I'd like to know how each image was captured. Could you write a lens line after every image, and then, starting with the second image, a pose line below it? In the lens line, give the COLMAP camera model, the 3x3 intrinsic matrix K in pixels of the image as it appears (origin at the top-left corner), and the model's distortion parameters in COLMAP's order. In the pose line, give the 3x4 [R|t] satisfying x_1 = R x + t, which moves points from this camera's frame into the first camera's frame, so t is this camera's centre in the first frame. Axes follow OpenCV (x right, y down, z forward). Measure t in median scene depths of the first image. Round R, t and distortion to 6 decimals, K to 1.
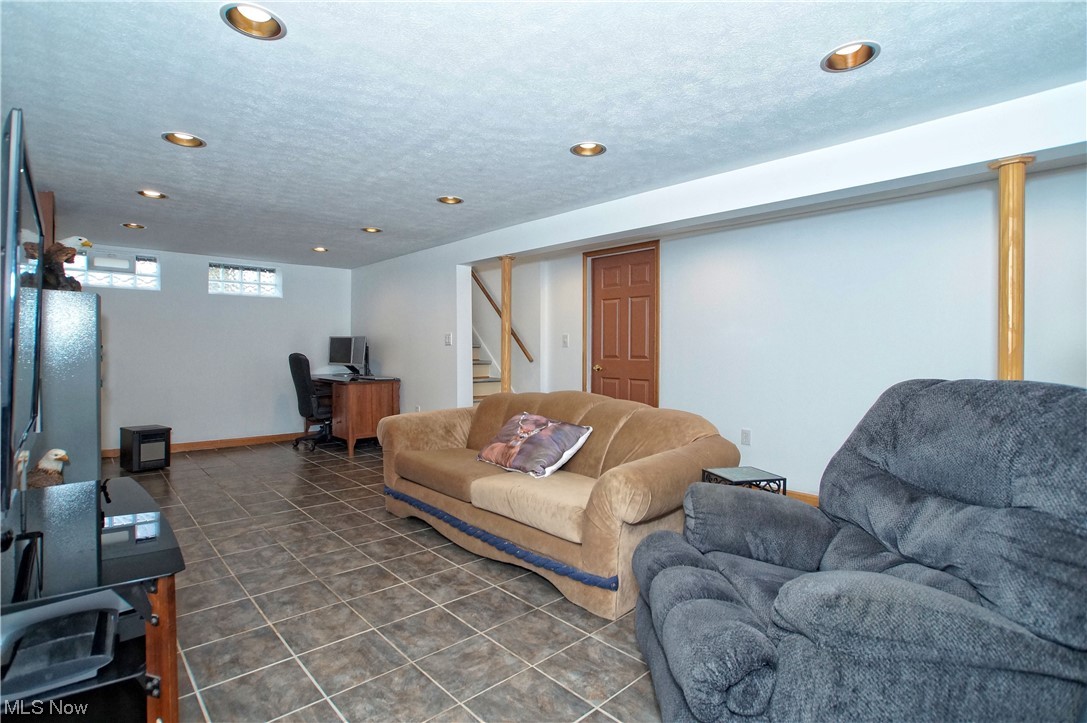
lens RADIAL K [[520.6, 0, 542.0], [0, 520.6, 356.9], [0, 0, 1]] dist [0.002800, 0.000231]
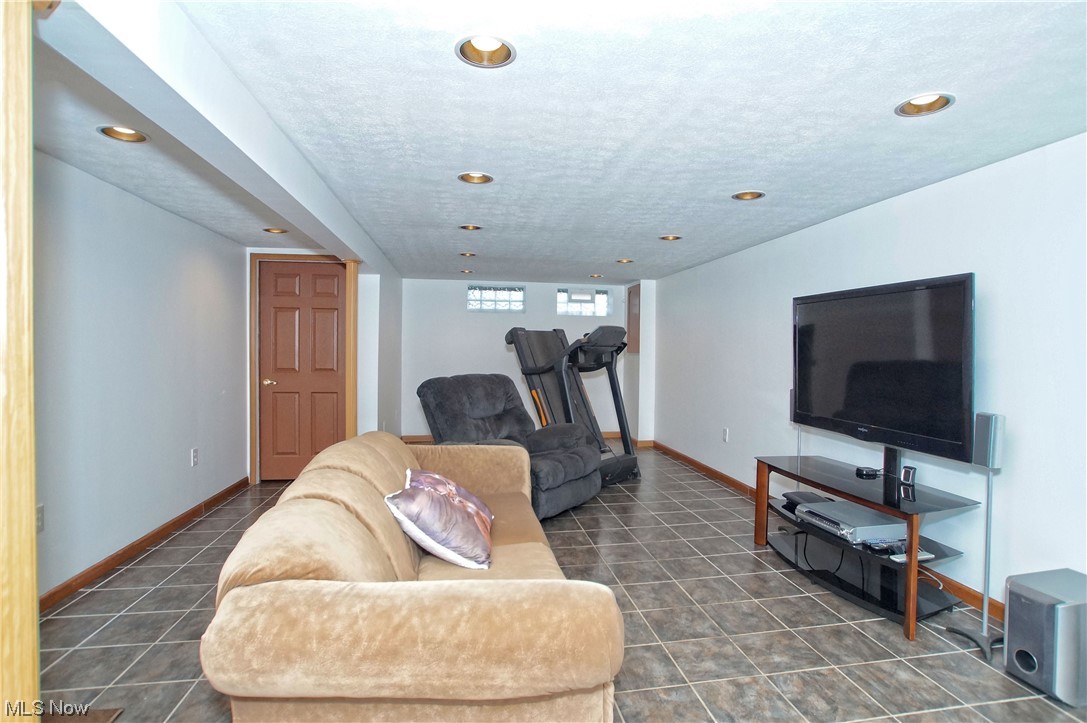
lens RADIAL K [[520.6, 0, 547.6], [0, 520.6, 358.8], [0, 0, 1]] dist [0.002800, 0.000231]
pose [[-0.815598, -0.025243, 0.578069, -0.737053], [-0.011597, 0.999560, 0.027287, -0.081527], [-0.578503, 0.015552, -0.815532, 2.054386]]
